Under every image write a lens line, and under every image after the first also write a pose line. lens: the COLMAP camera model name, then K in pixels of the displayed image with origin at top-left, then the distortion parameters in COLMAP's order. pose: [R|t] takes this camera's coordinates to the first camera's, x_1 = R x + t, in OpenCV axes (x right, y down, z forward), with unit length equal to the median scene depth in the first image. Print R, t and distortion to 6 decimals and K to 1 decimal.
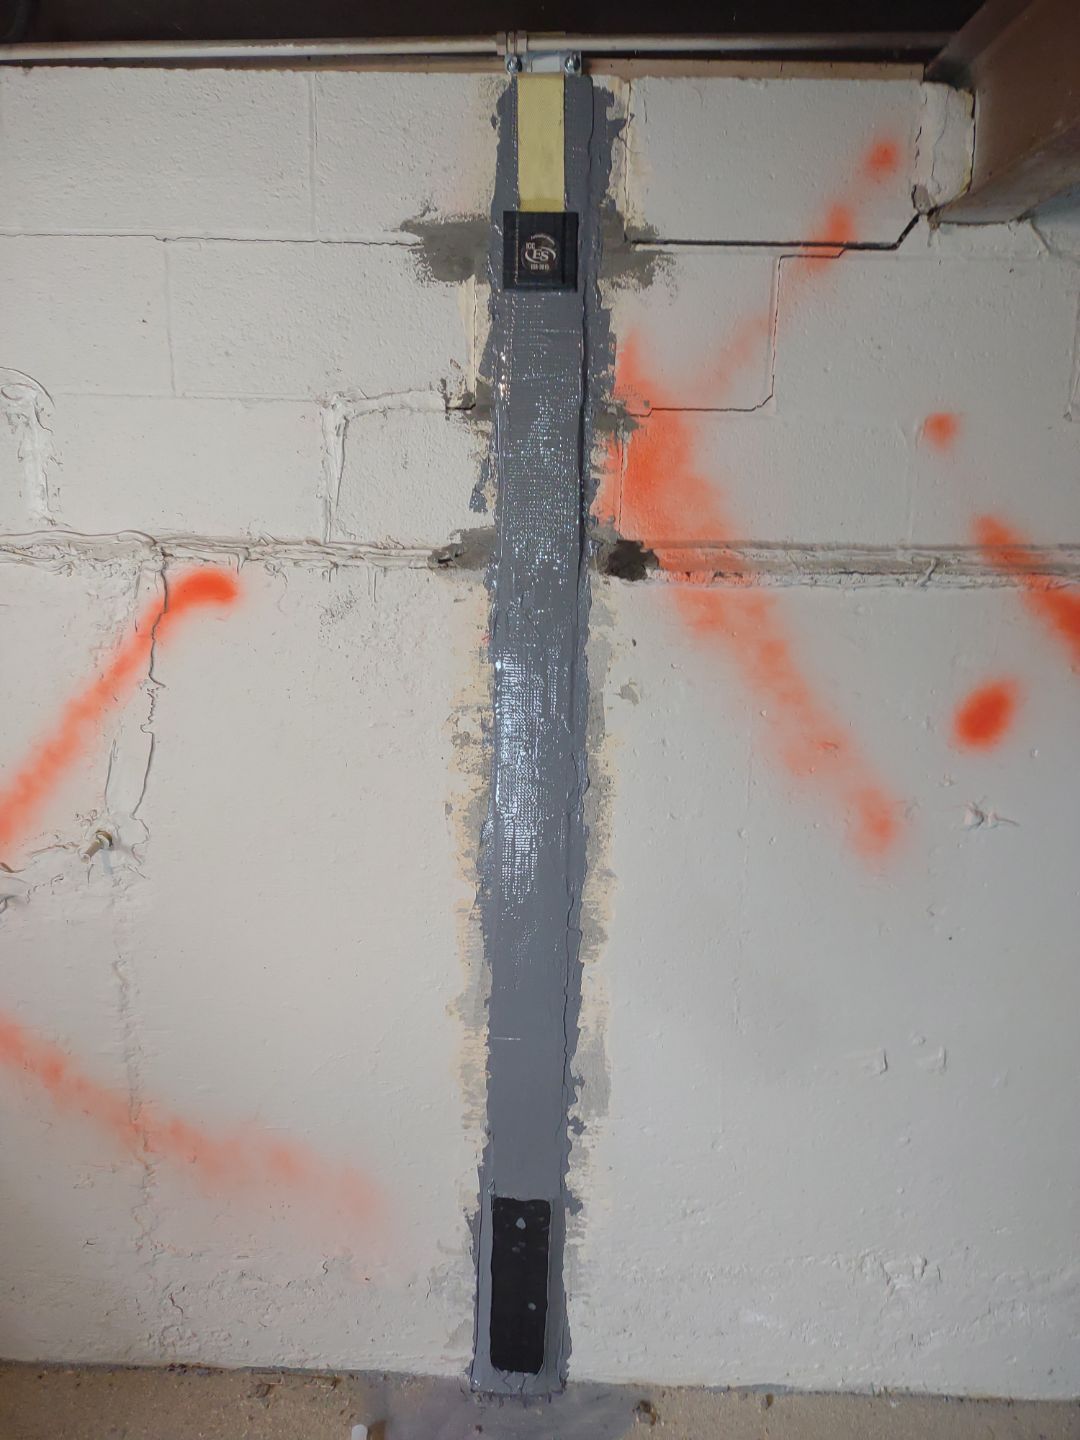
lens RADIAL K [[1083.9, 0, 543.9], [0, 1083.9, 729.4], [0, 0, 1]] dist [0.098731, -0.111369]
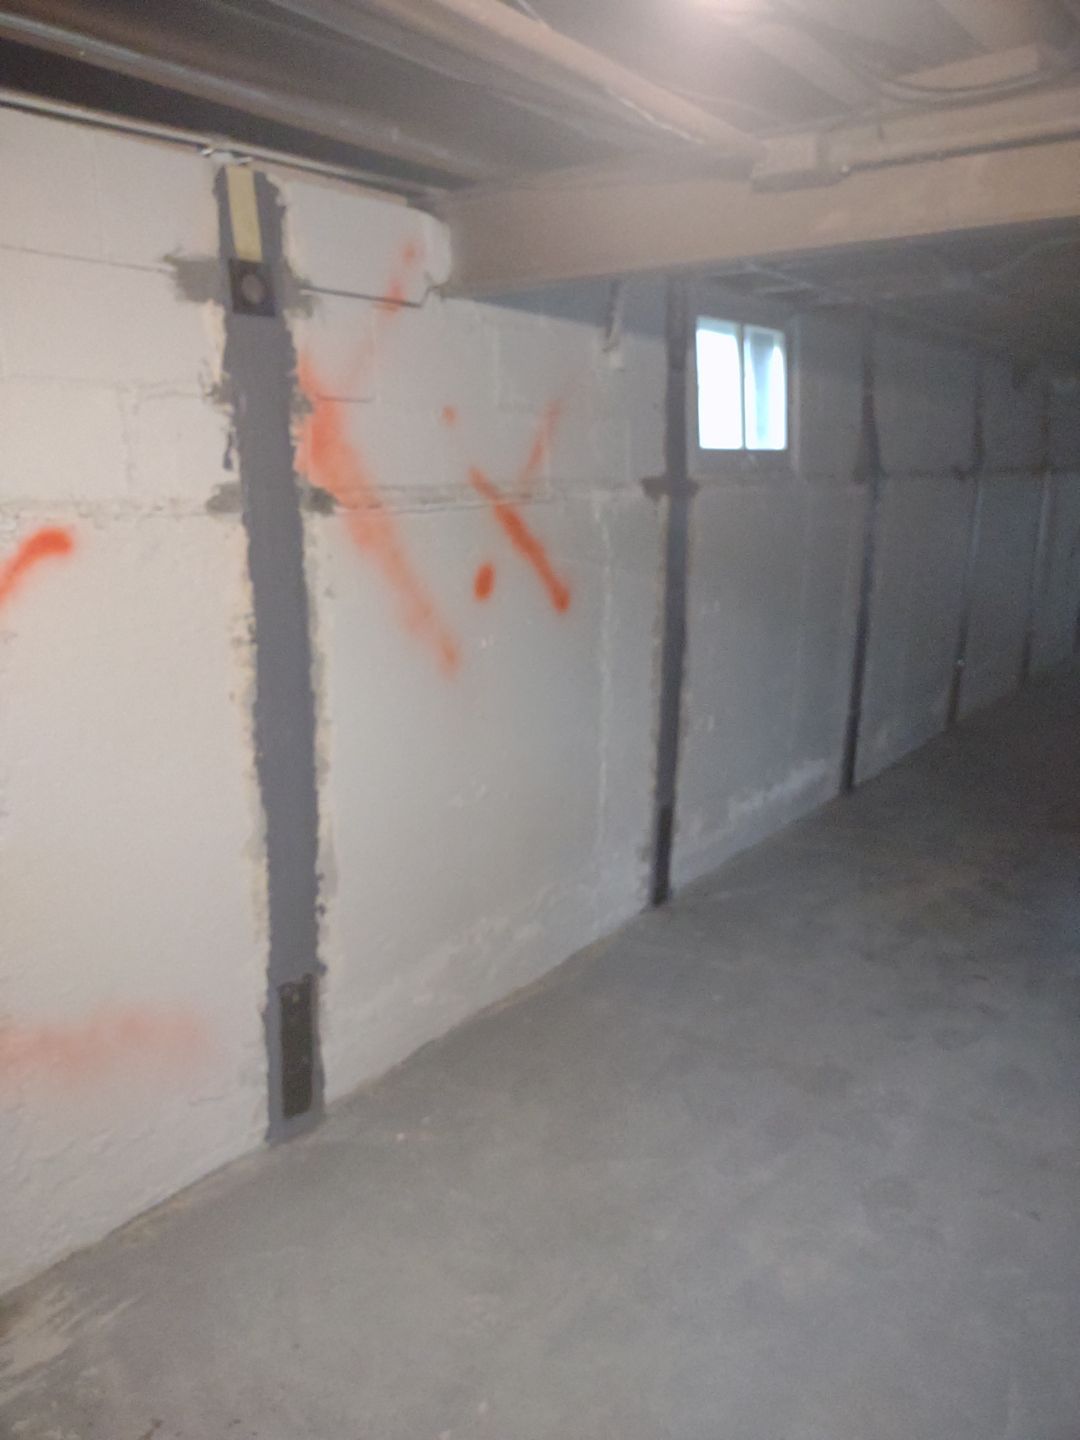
lens RADIAL K [[1083.9, 0, 543.9], [0, 1083.9, 729.4], [0, 0, 1]] dist [0.098731, -0.111369]
pose [[0.600702, -0.217093, 0.769434, -0.964725], [0.206817, 0.971862, 0.112744, 0.042812], [-0.772259, 0.091406, 0.628698, -0.144697]]
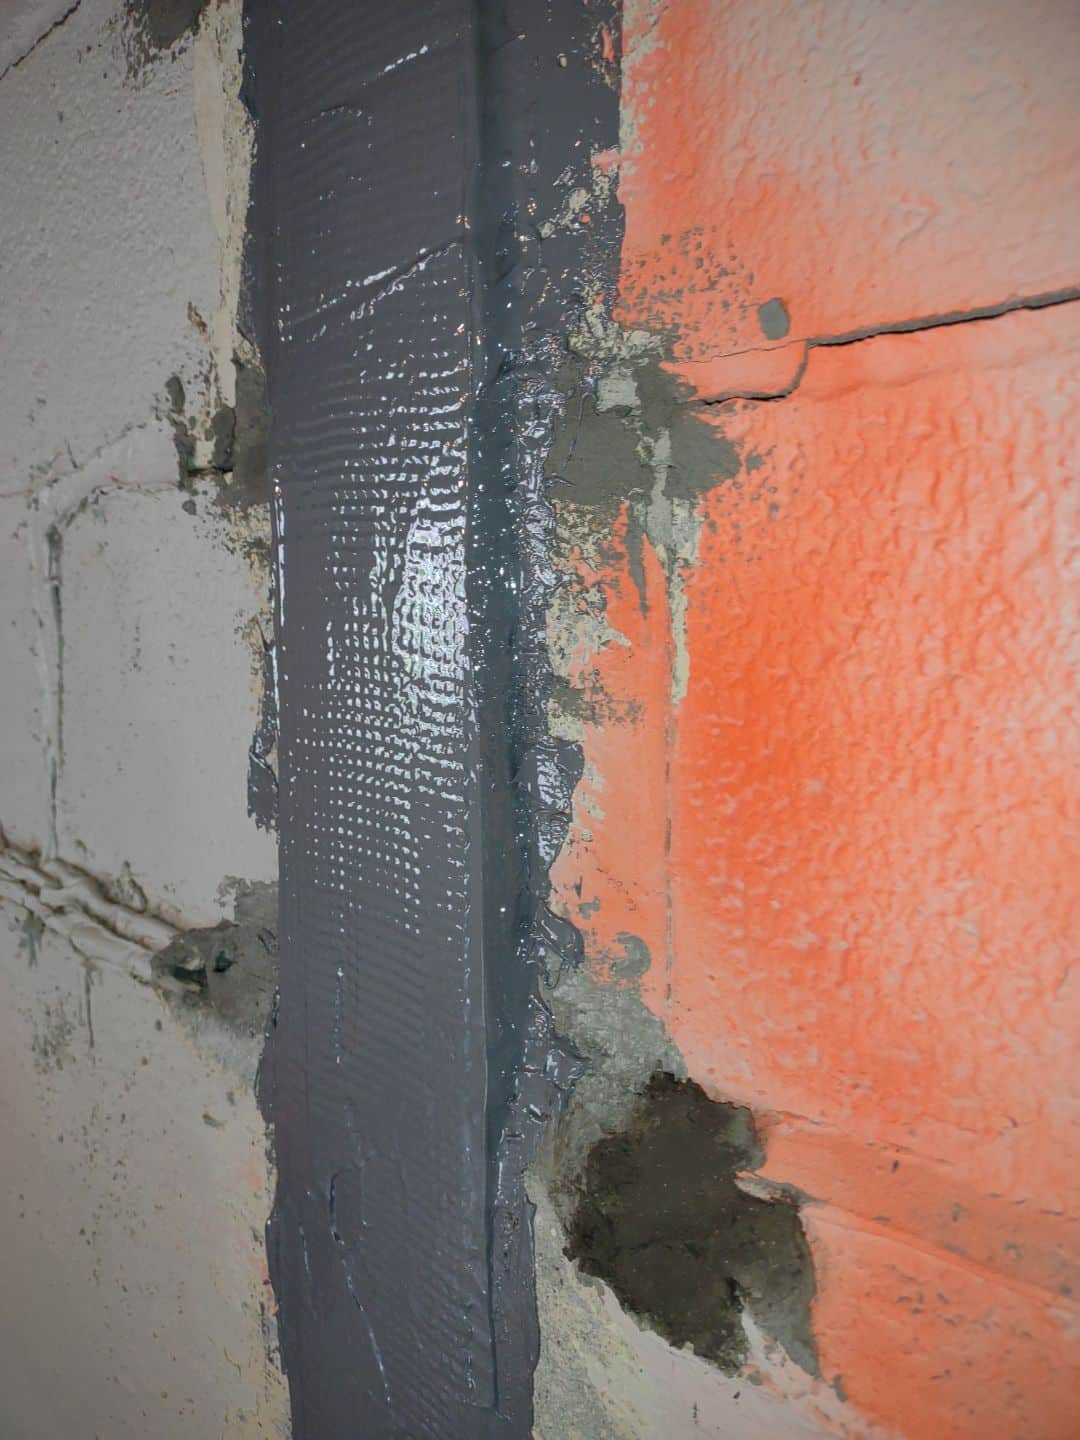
lens RADIAL K [[1083.9, 0, 543.9], [0, 1083.9, 729.4], [0, 0, 1]] dist [0.098731, -0.111369]
pose [[0.720283, 0.060279, -0.691056, 0.182136], [-0.137275, 0.988902, -0.056822, -0.220999], [0.679961, 0.135793, 0.720564, 0.855385]]
